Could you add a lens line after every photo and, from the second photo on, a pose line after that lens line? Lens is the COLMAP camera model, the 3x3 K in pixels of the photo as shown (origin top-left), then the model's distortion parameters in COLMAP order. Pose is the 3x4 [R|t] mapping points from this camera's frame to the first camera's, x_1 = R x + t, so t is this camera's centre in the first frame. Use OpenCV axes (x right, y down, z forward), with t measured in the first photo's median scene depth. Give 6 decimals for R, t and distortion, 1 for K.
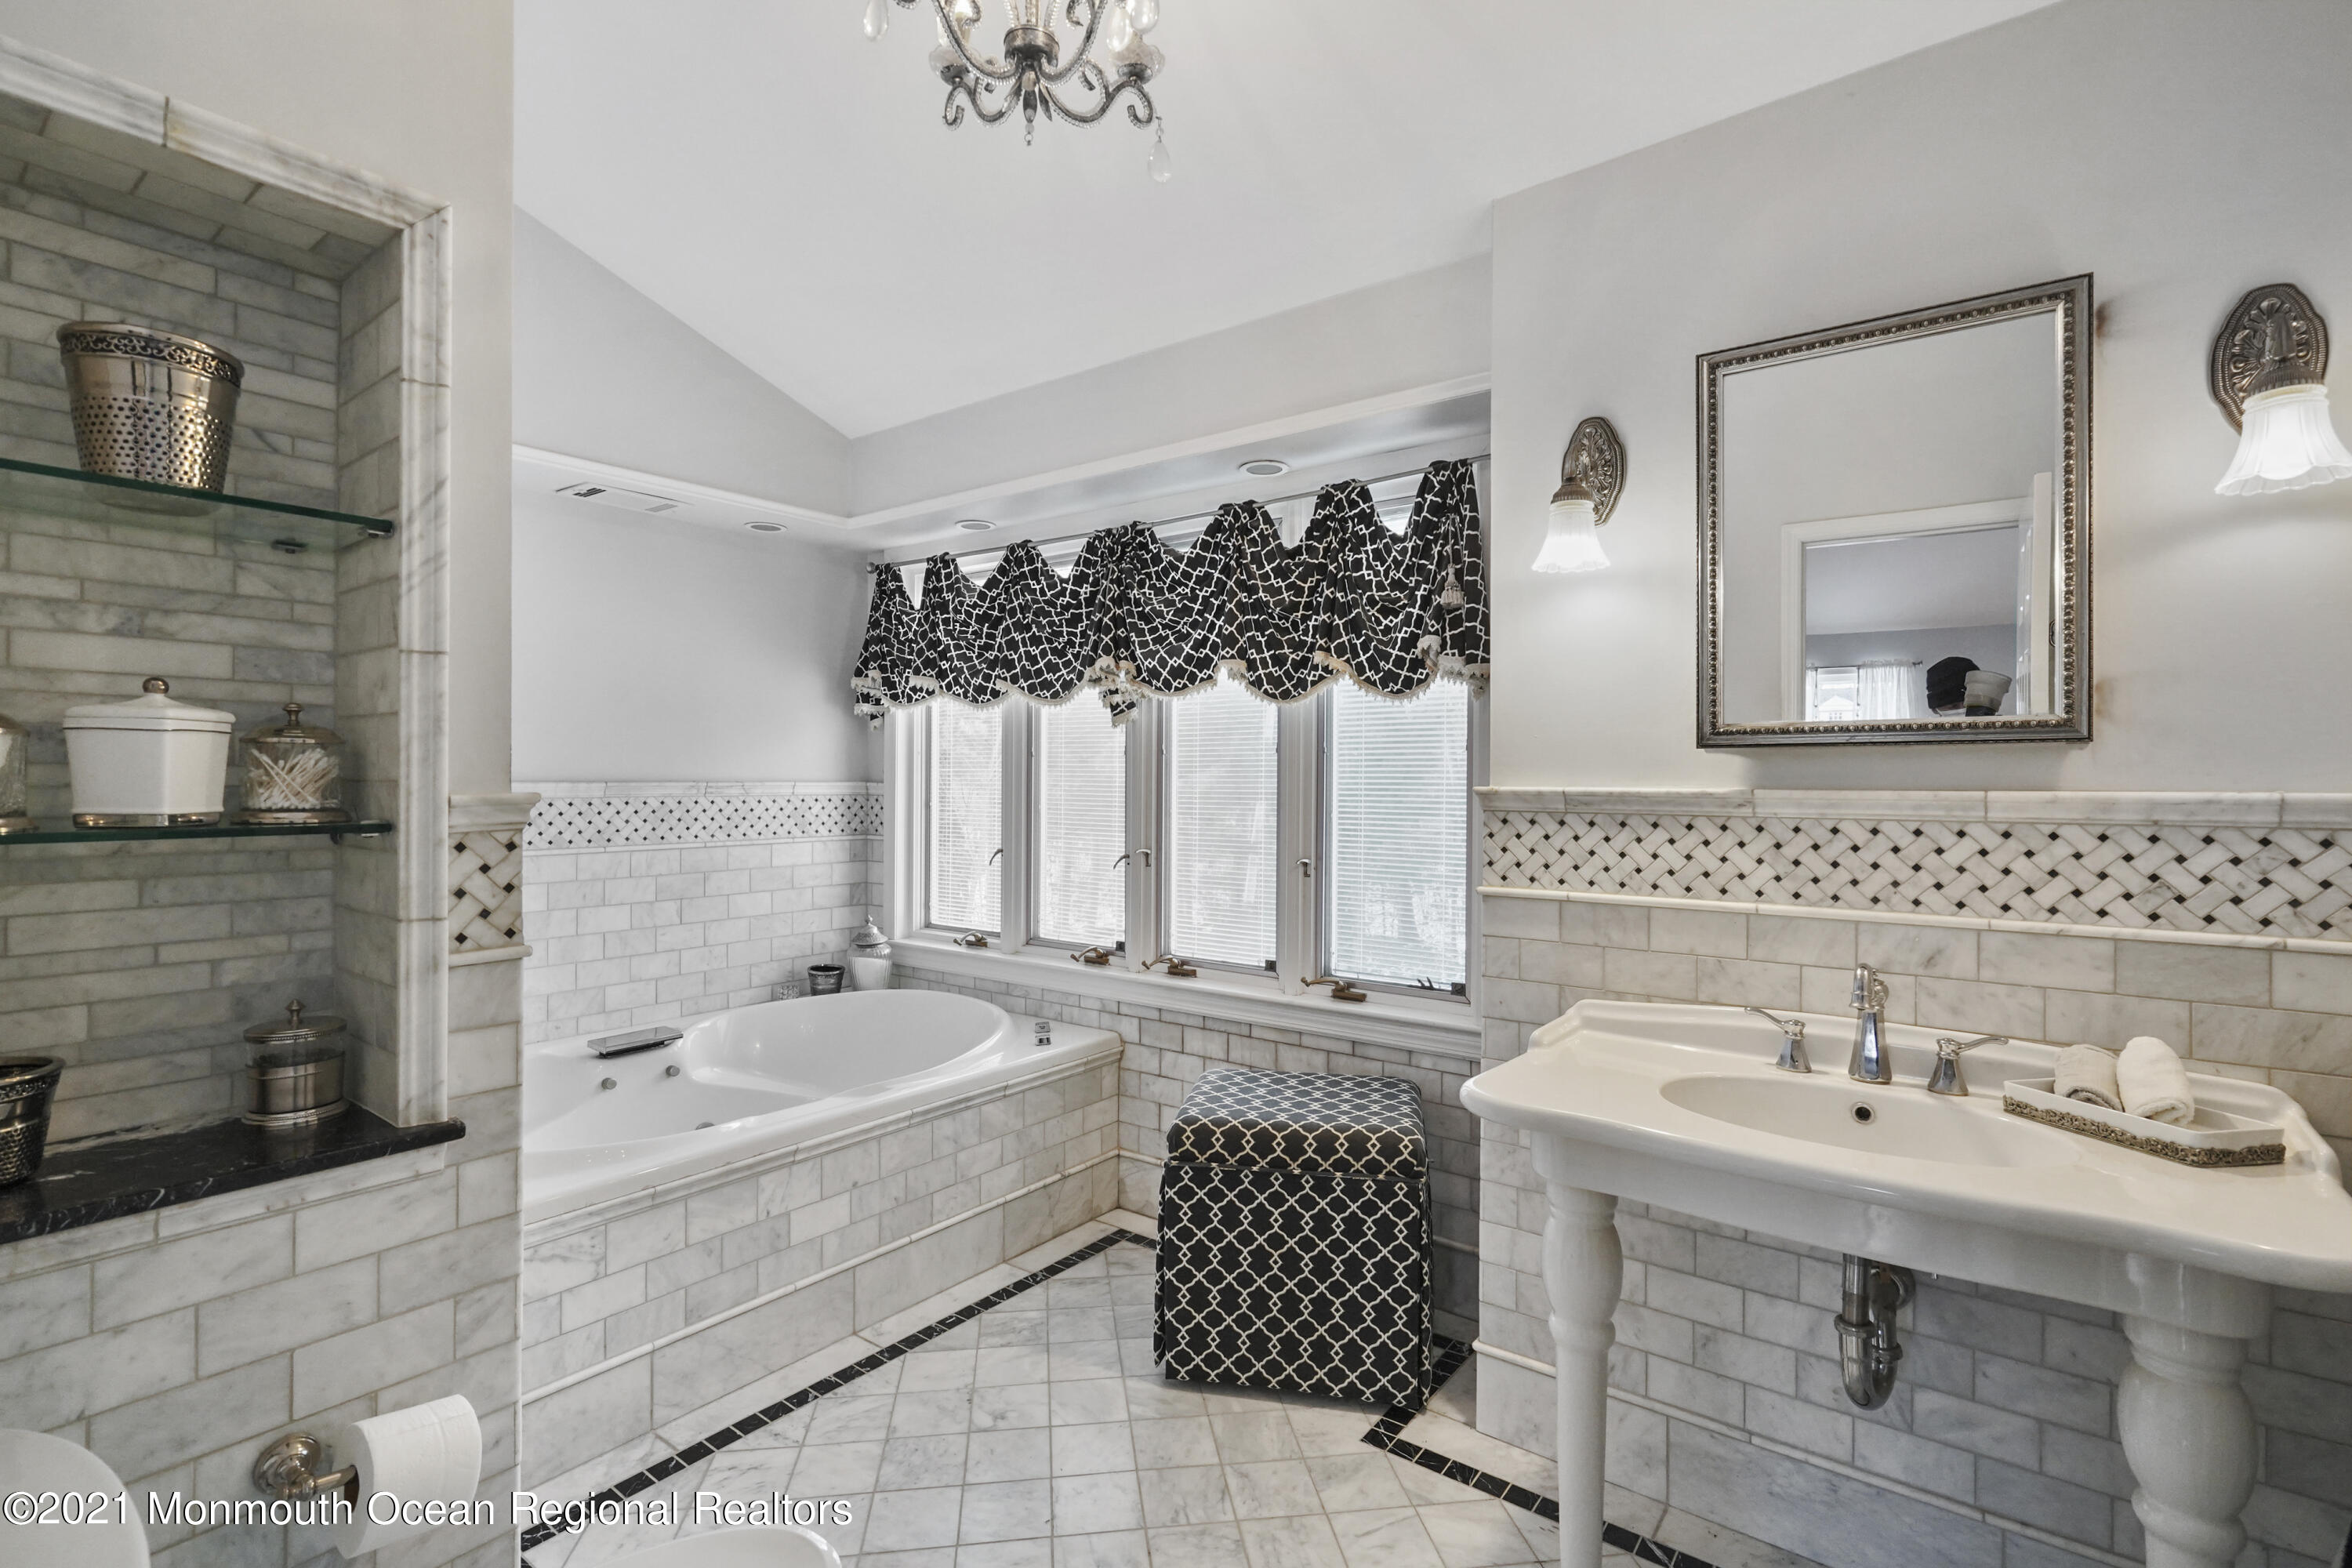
lens RADIAL K [[1095.8, 0, 1108.7], [0, 1095.8, 787.6], [0, 0, 1]] dist [-0.002300, 0.000674]
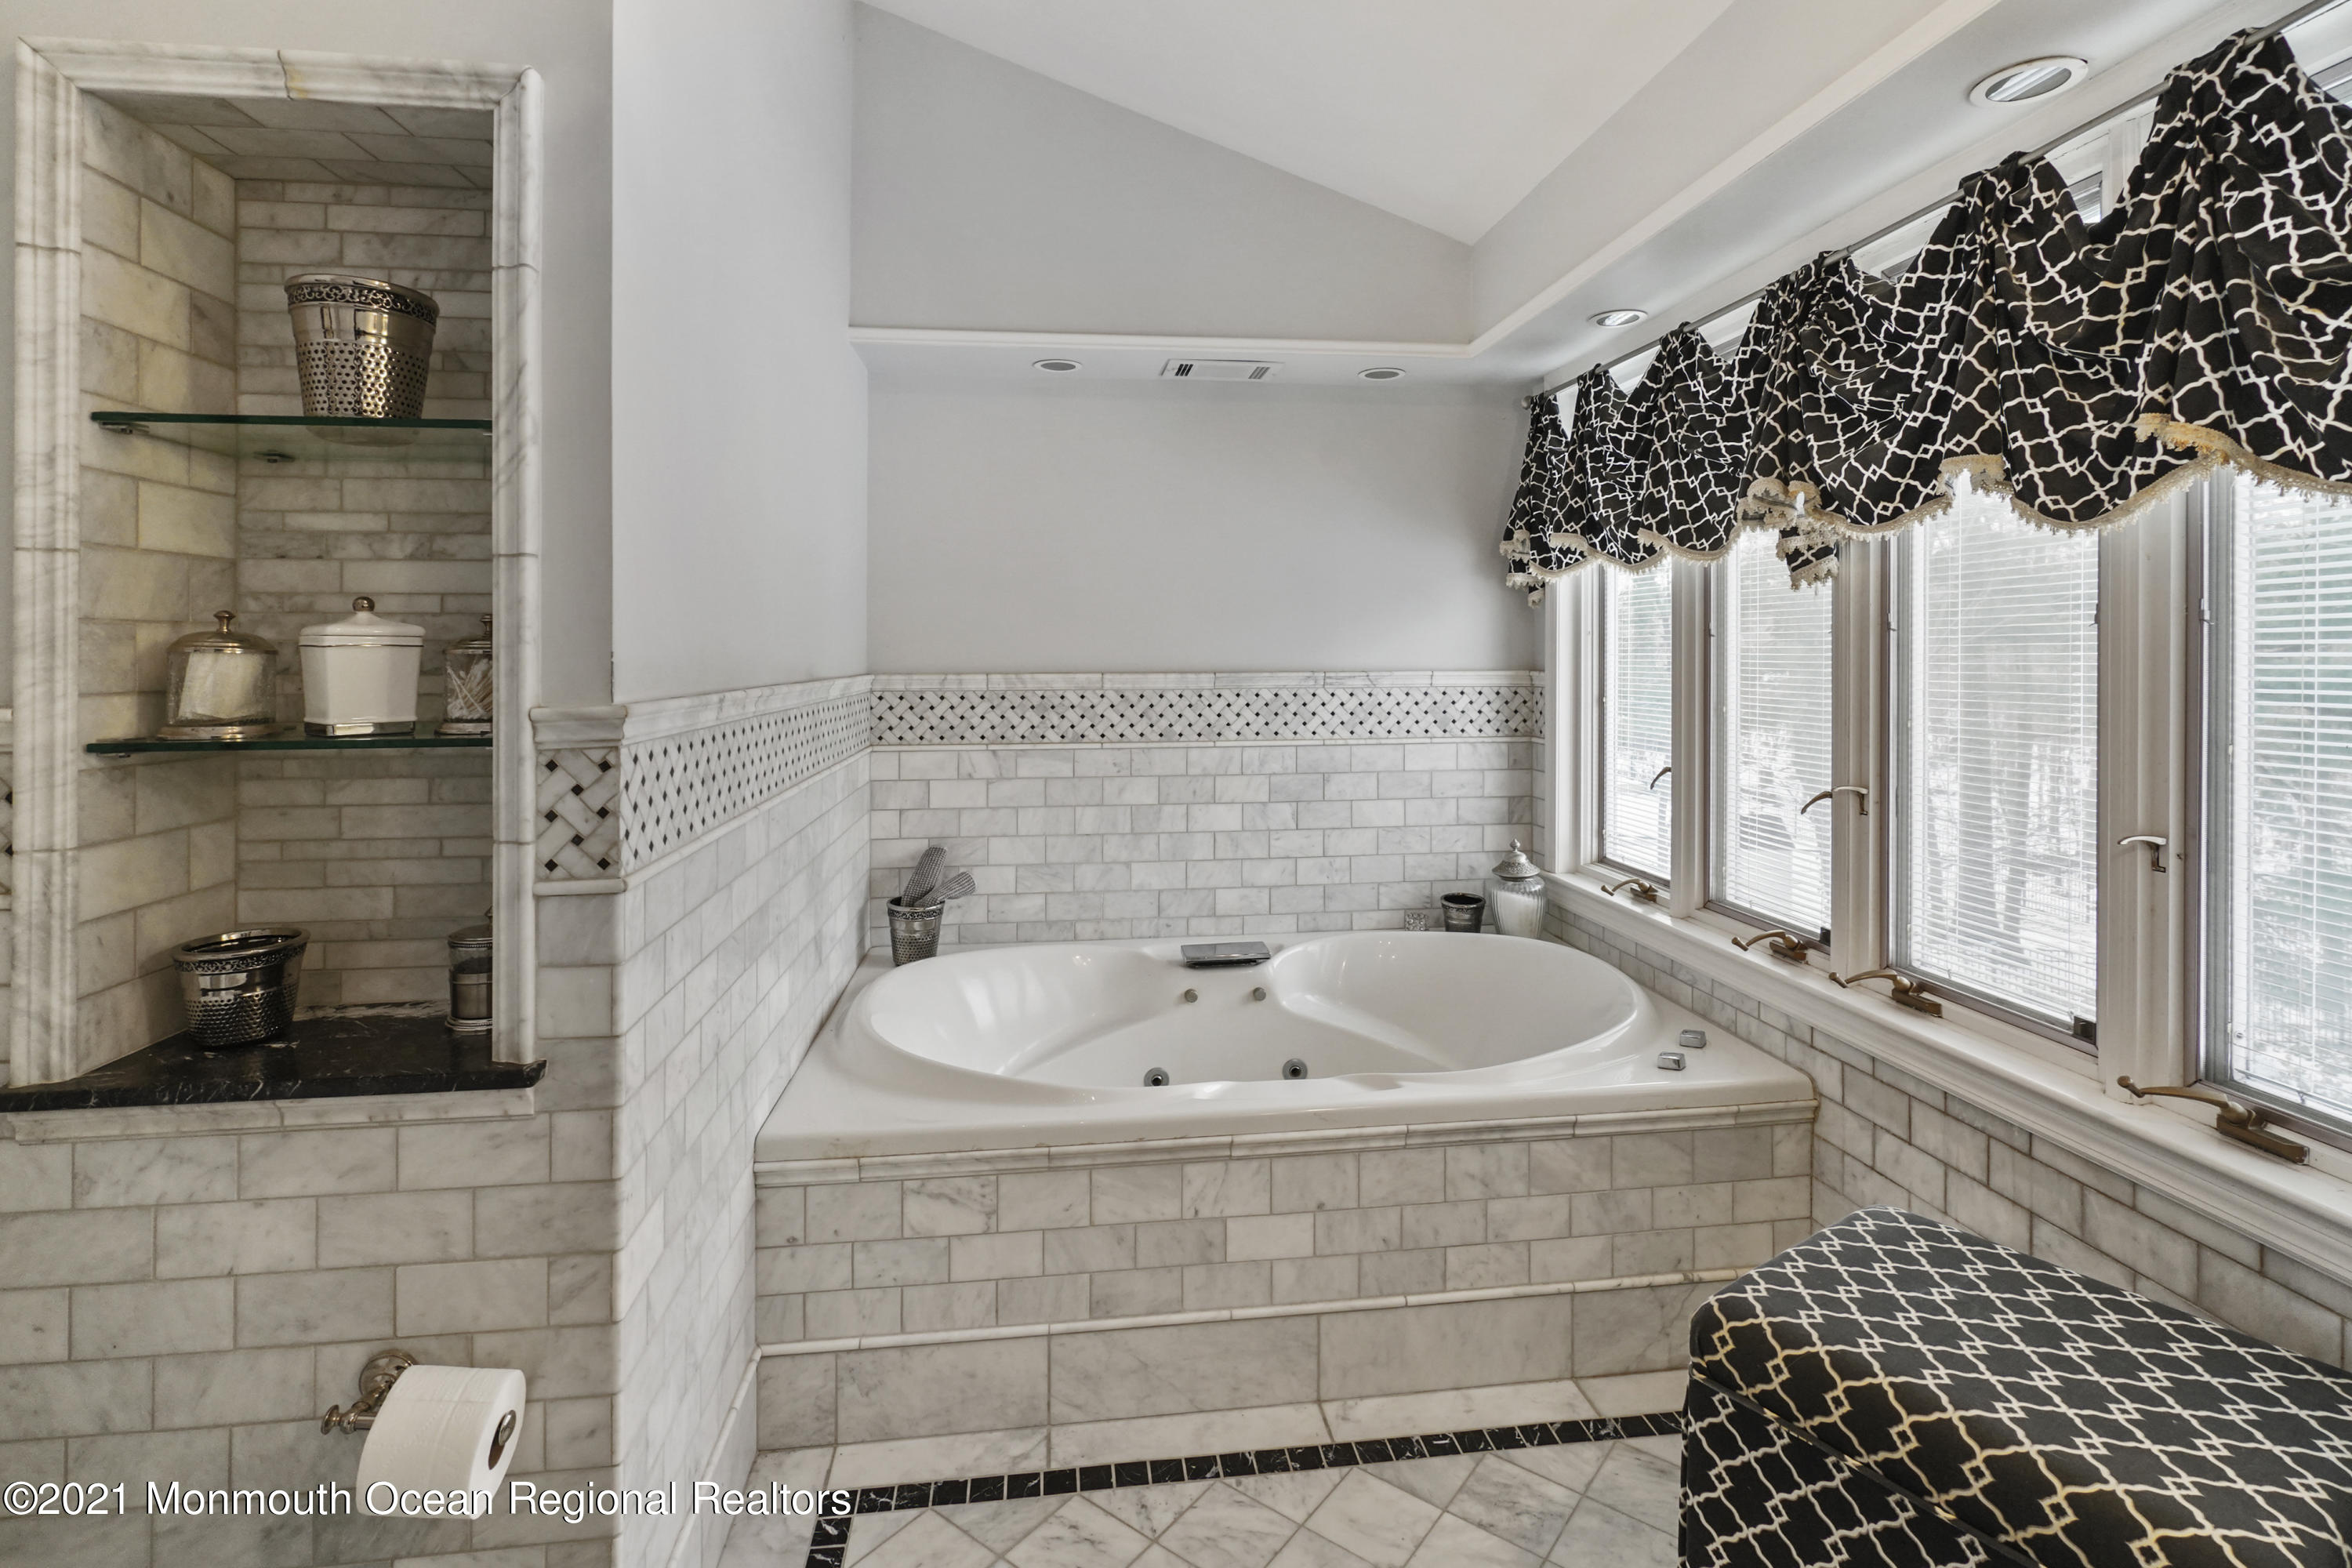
lens RADIAL K [[1104.8, 0, 1177.3], [0, 1104.8, 659.7], [0, 0, 1]] dist [-0.002285, 0.001587]
pose [[0.726964, -0.005219, -0.686656, 0.208871], [0.002344, 0.999984, -0.005119, -0.013844], [0.686671, 0.002112, 0.726965, 0.340775]]
